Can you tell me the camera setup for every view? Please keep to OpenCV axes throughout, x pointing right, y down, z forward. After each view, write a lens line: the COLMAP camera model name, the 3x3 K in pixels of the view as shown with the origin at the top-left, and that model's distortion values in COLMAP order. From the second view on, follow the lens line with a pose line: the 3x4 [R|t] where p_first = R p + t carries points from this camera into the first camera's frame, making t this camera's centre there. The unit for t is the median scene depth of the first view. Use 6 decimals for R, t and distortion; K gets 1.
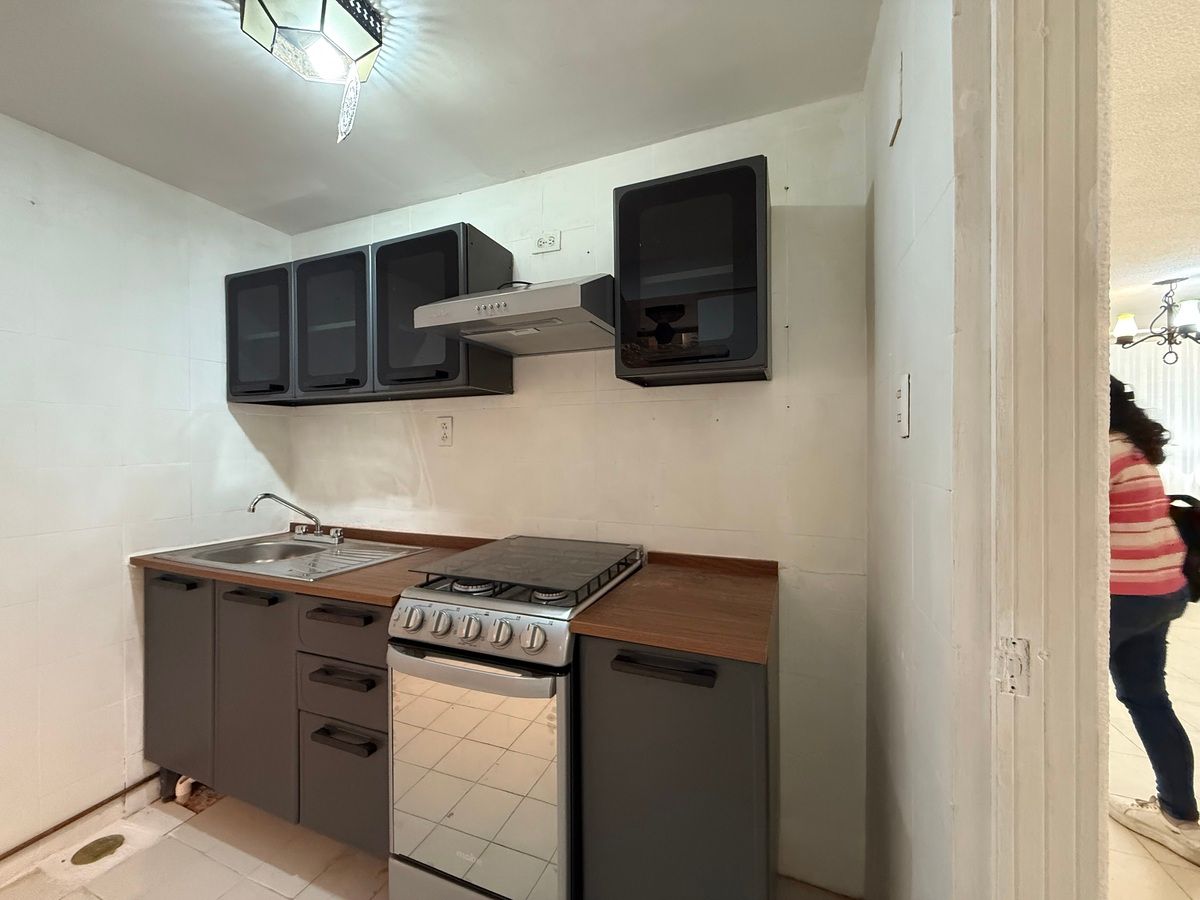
lens RADIAL K [[480.6, 0, 601.0], [0, 480.6, 447.0], [0, 0, 1]] dist [0.003297, -0.000782]
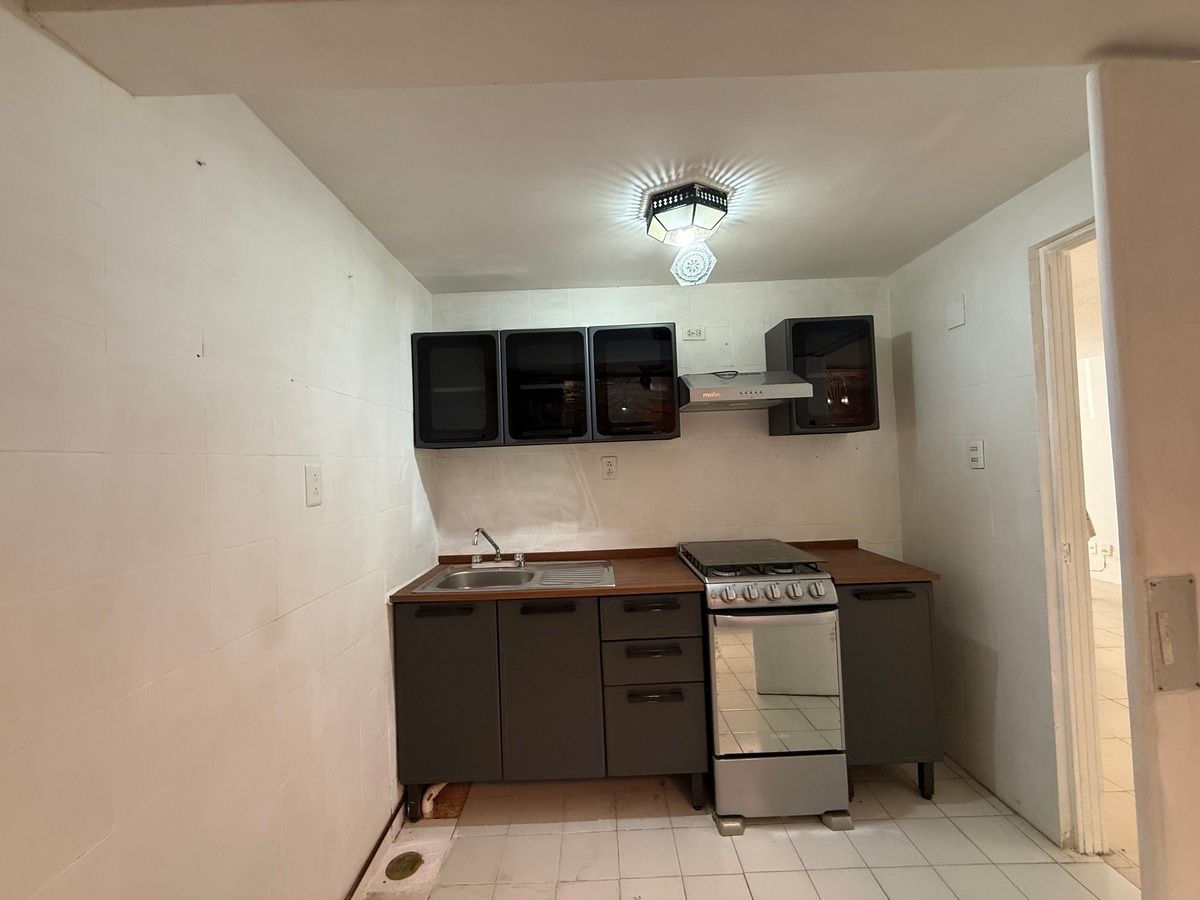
lens RADIAL K [[480.6, 0, 596.2], [0, 480.6, 447.4], [0, 0, 1]] dist [0.003297, -0.000782]
pose [[0.922069, -0.019087, 0.386554, -0.883271], [0.033277, 0.998994, -0.030050, -0.051928], [-0.385592, 0.040571, 0.921777, -0.175363]]
